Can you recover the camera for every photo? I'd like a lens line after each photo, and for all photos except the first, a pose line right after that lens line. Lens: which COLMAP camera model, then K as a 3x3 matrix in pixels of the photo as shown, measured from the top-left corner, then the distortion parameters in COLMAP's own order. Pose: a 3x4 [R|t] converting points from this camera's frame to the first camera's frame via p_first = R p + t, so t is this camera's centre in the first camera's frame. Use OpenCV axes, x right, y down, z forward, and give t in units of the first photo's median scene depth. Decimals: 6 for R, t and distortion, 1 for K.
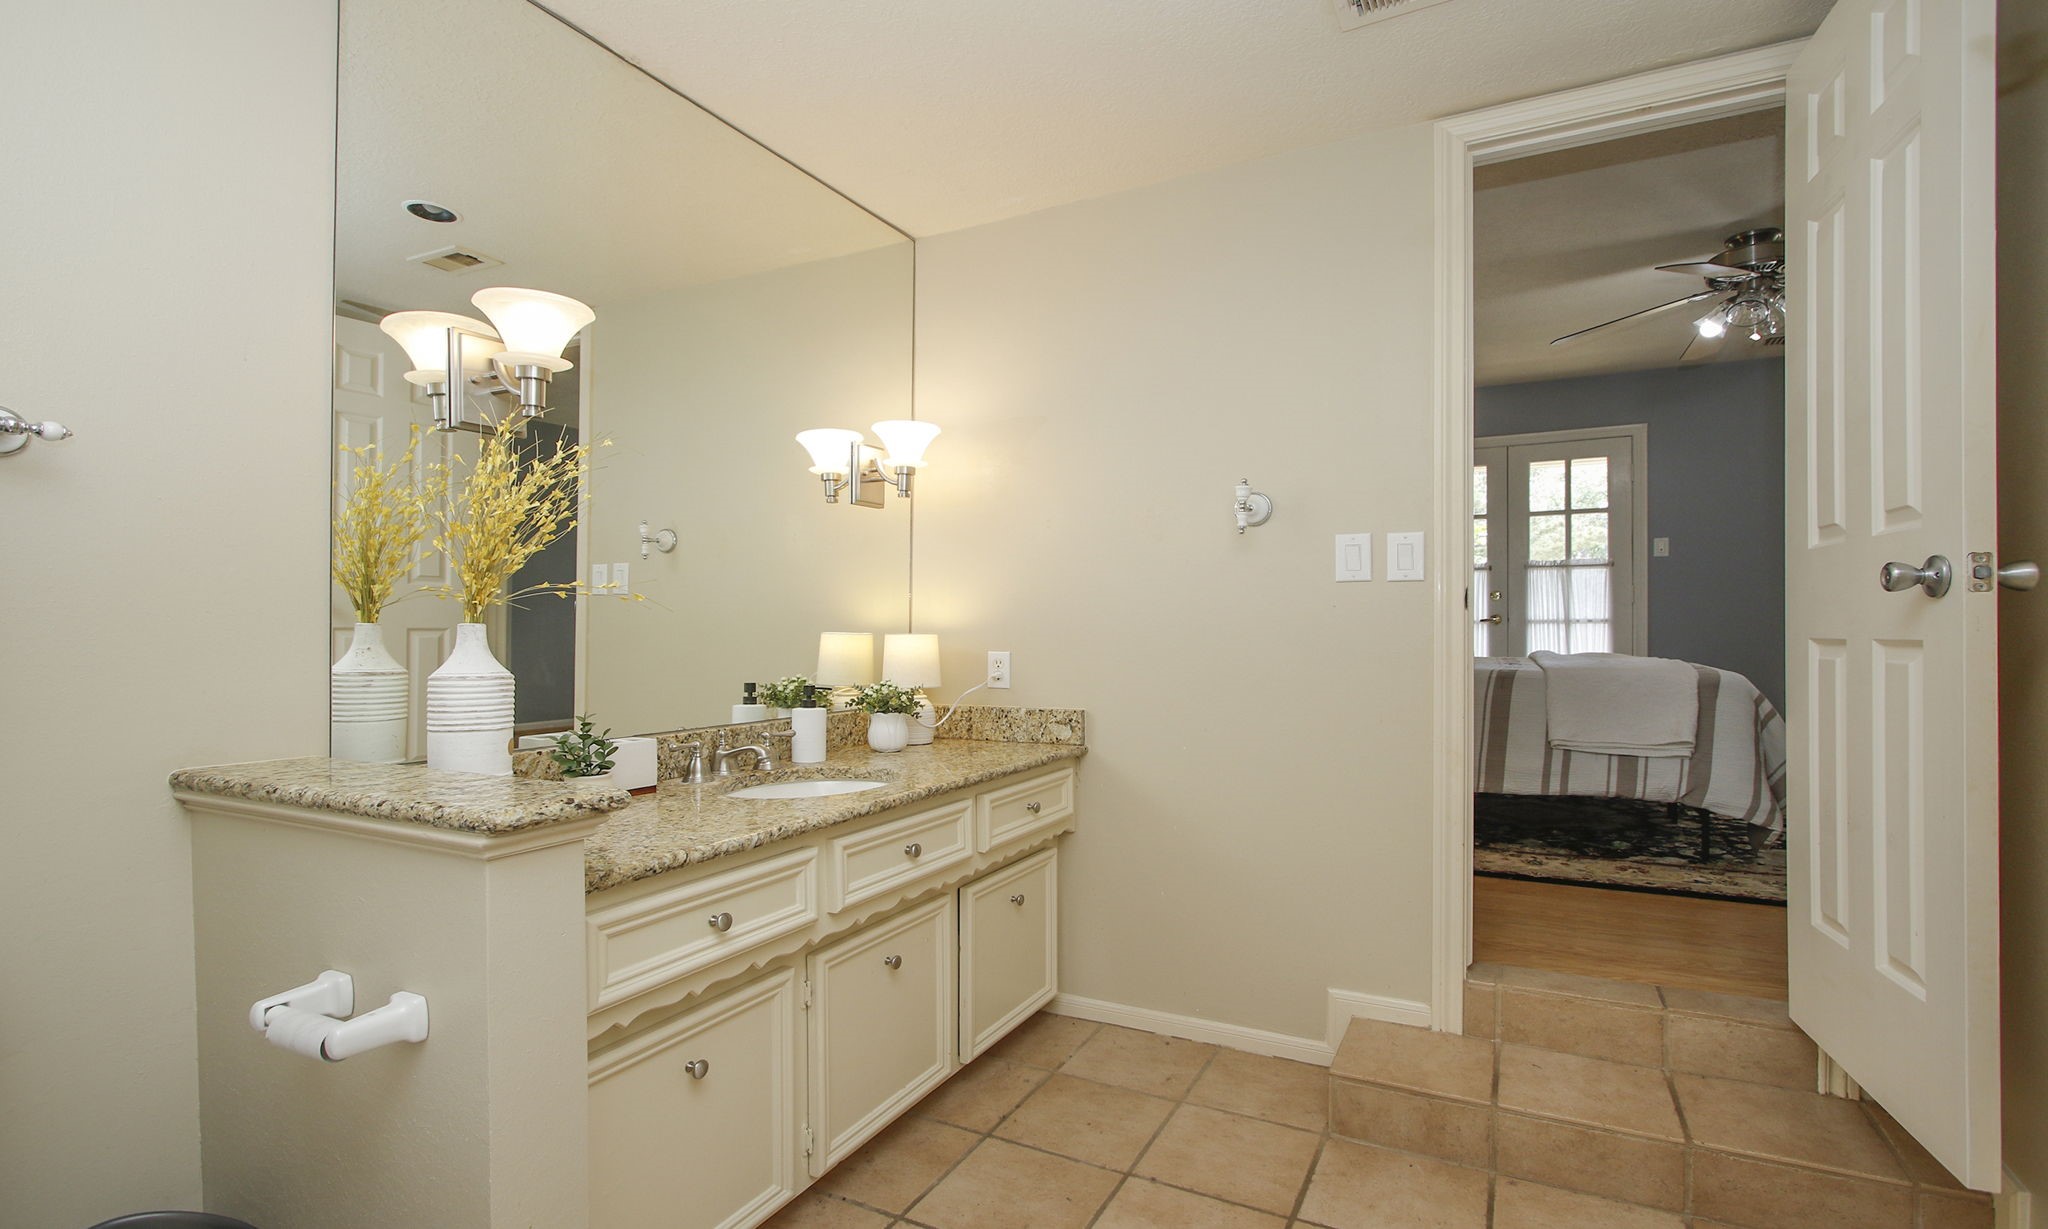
lens RADIAL K [[941.8, 0, 1033.3], [0, 941.8, 621.2], [0, 0, 1]] dist [-0.022021, 0.000259]
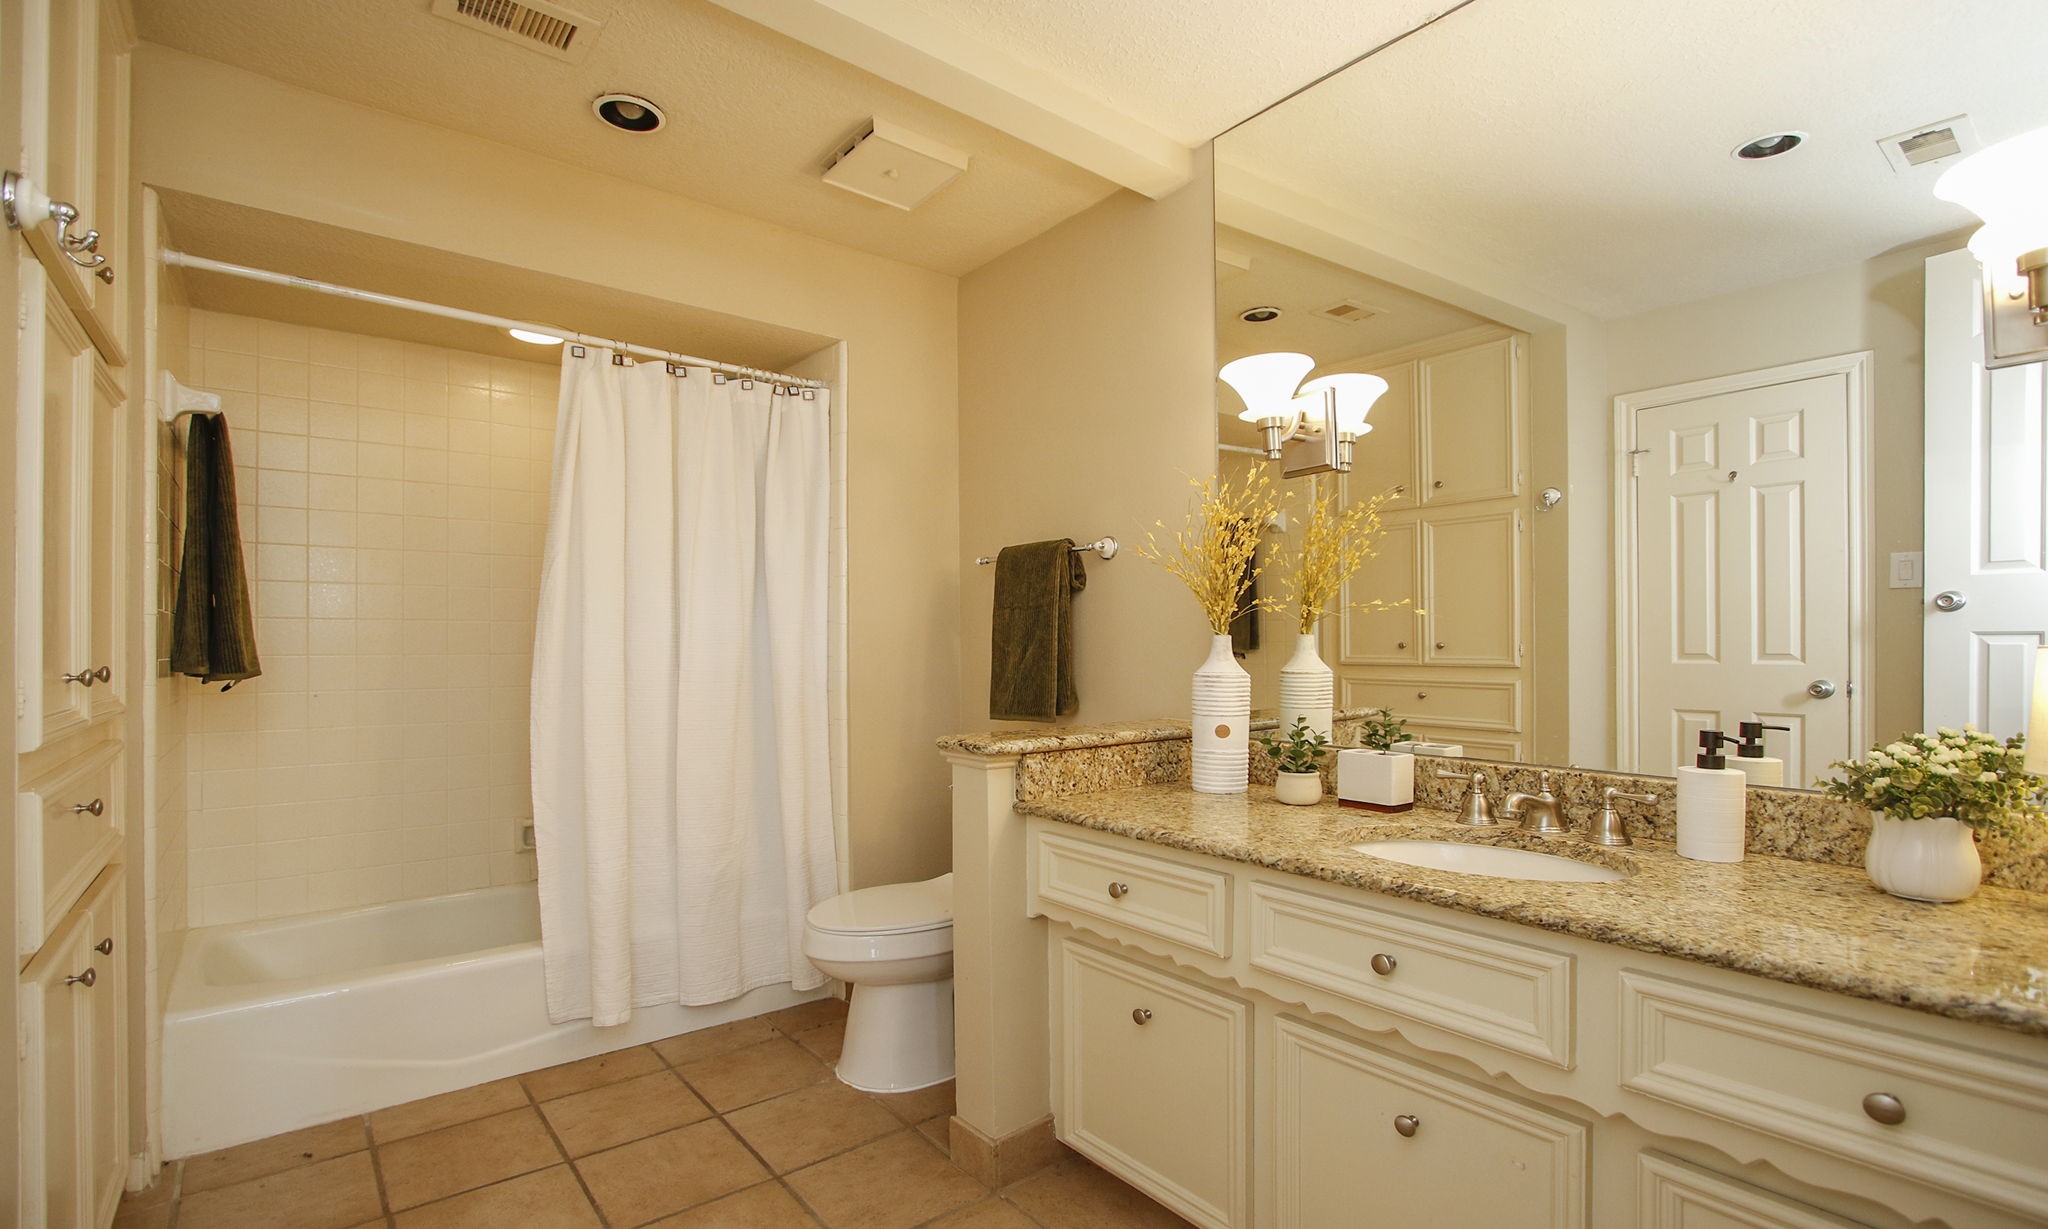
lens RADIAL K [[941.8, 0, 1033.3], [0, 941.8, 621.2], [0, 0, 1]] dist [-0.022021, 0.000259]
pose [[-0.398387, -0.025632, -0.916859, 0.615443], [0.009424, 0.999442, -0.032035, 0.021806], [0.917169, -0.021403, -0.397924, 1.097285]]
